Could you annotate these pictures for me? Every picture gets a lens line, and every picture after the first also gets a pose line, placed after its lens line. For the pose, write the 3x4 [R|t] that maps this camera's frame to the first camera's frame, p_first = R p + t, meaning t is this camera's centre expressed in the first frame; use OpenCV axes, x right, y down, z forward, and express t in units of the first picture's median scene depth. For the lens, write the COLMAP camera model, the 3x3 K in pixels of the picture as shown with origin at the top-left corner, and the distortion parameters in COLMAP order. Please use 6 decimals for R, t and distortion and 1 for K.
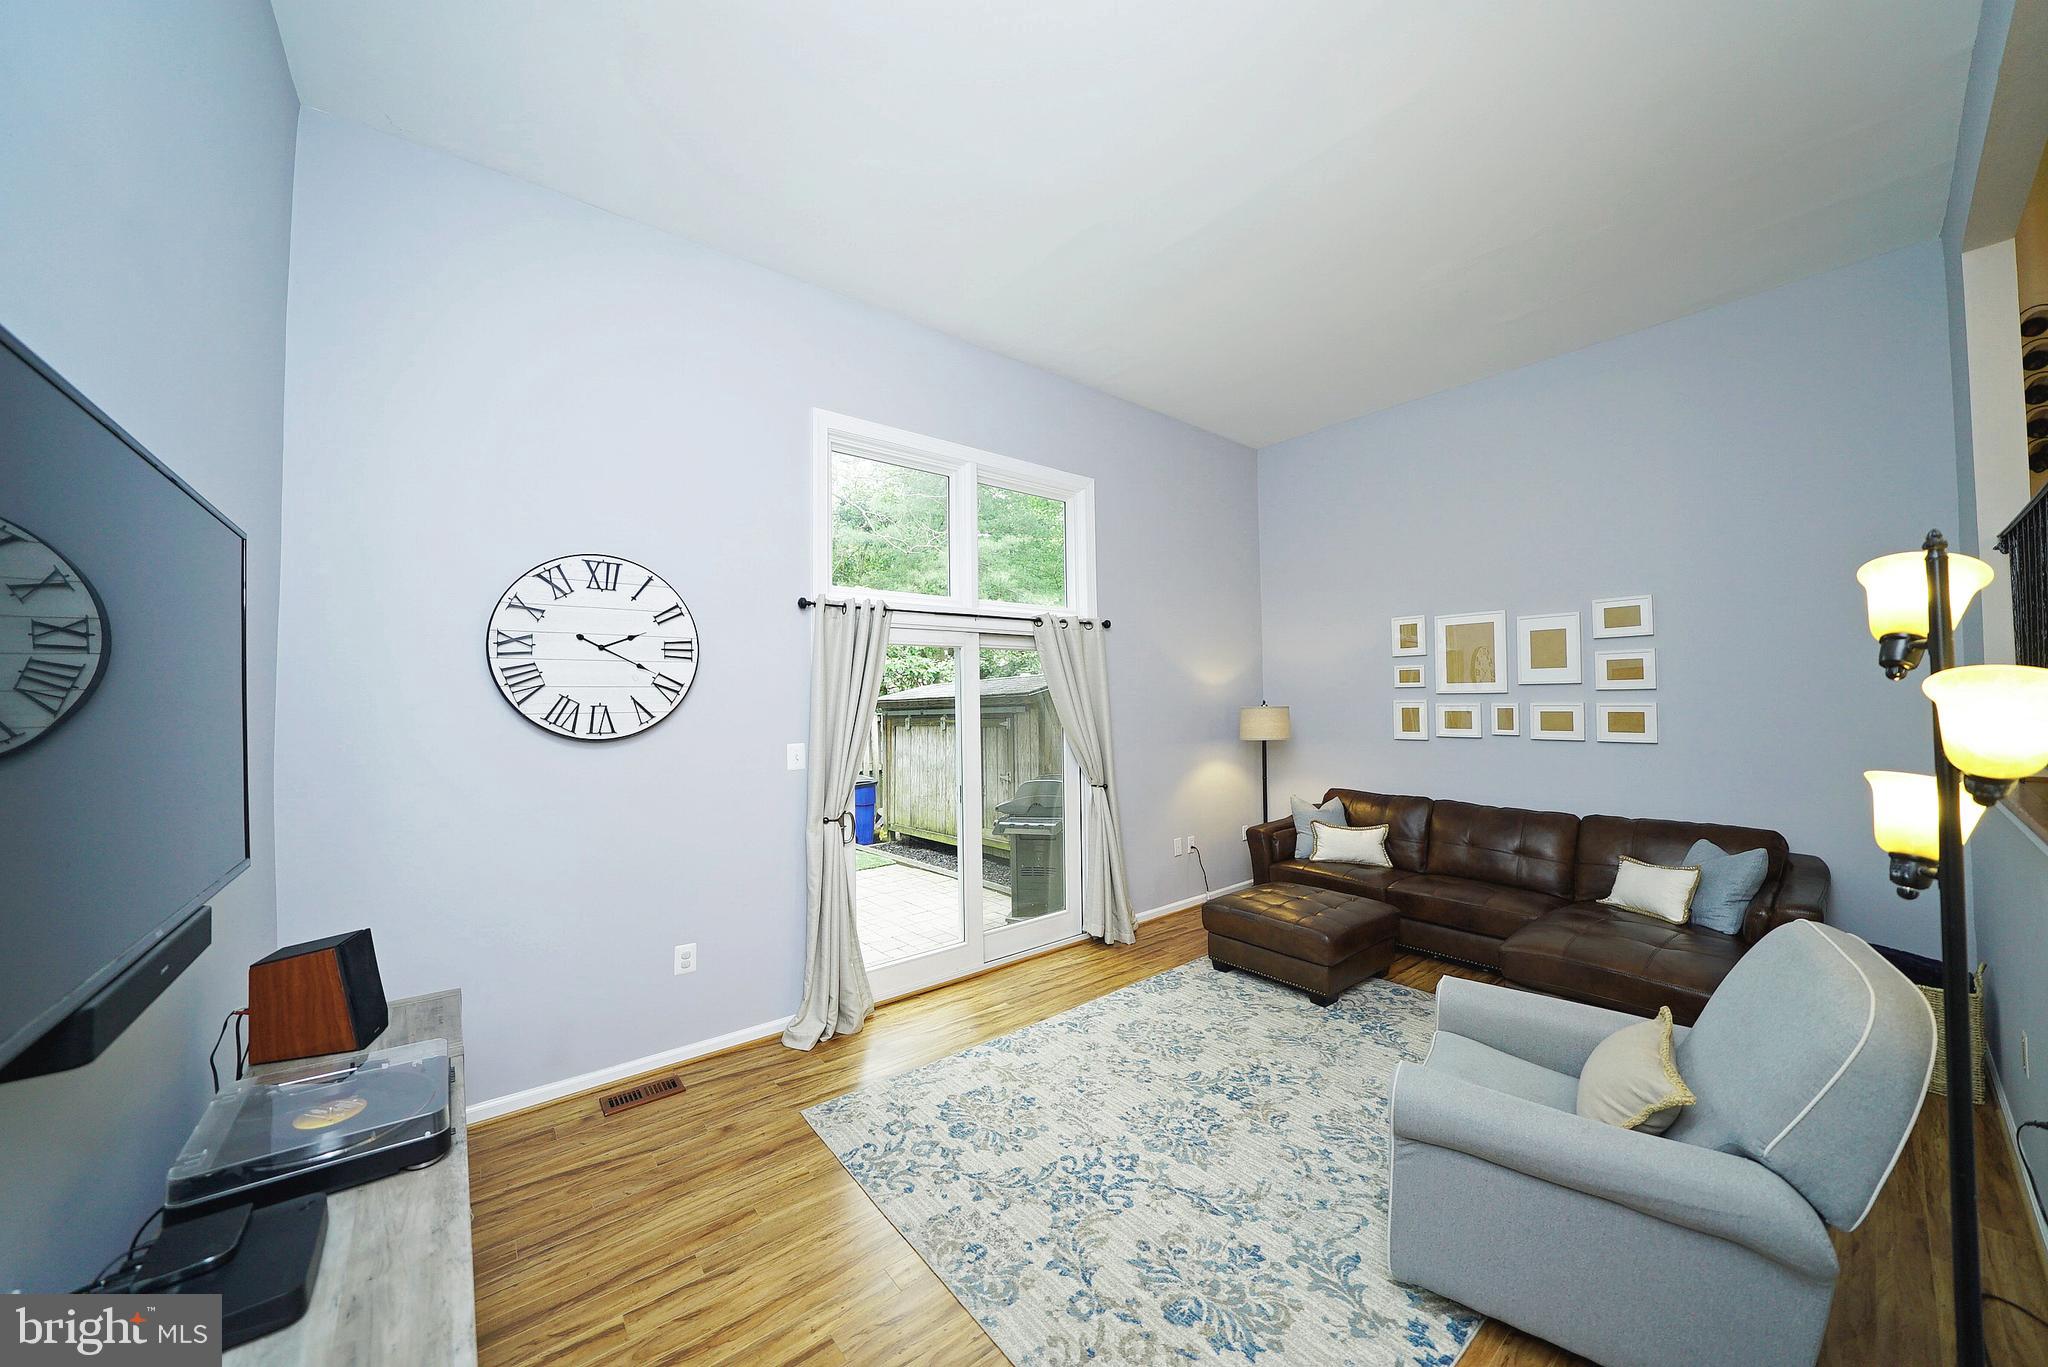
lens RADIAL K [[711.4, 0, 1031.6], [0, 711.4, 695.6], [0, 0, 1]] dist [-0.023551, 0.000096]
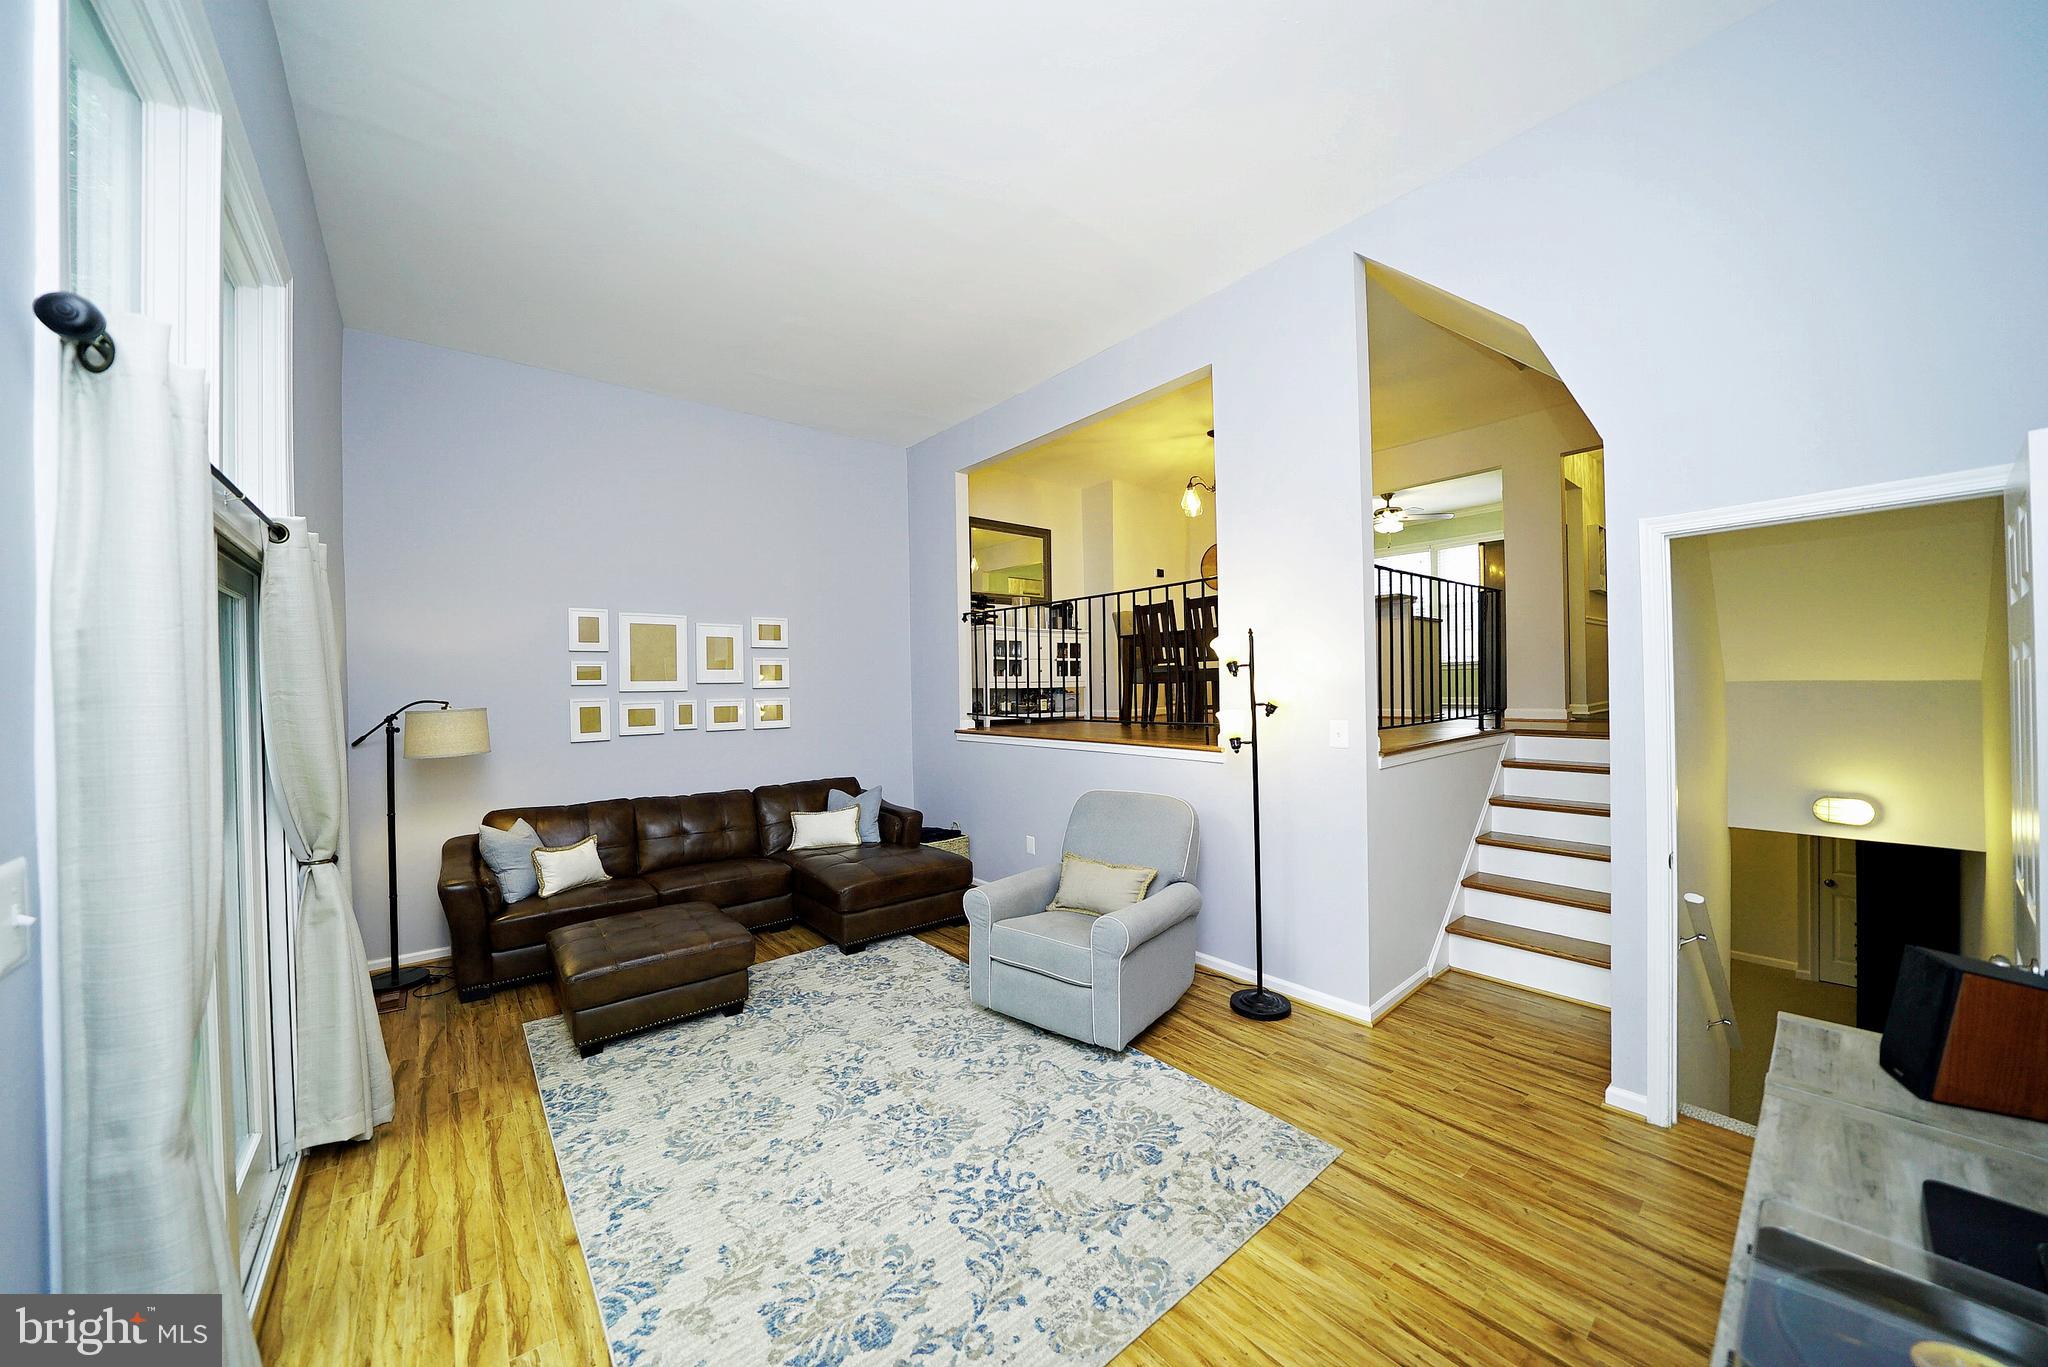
lens RADIAL K [[711.4, 0, 1010.0], [0, 711.4, 696.9], [0, 0, 1]] dist [-0.023551, 0.000096]
pose [[-0.002001, -0.001993, 0.999996, -0.699784], [0.012915, 0.999915, 0.002018, 0.016332], [-0.999915, 0.012919, -0.001975, 0.802069]]
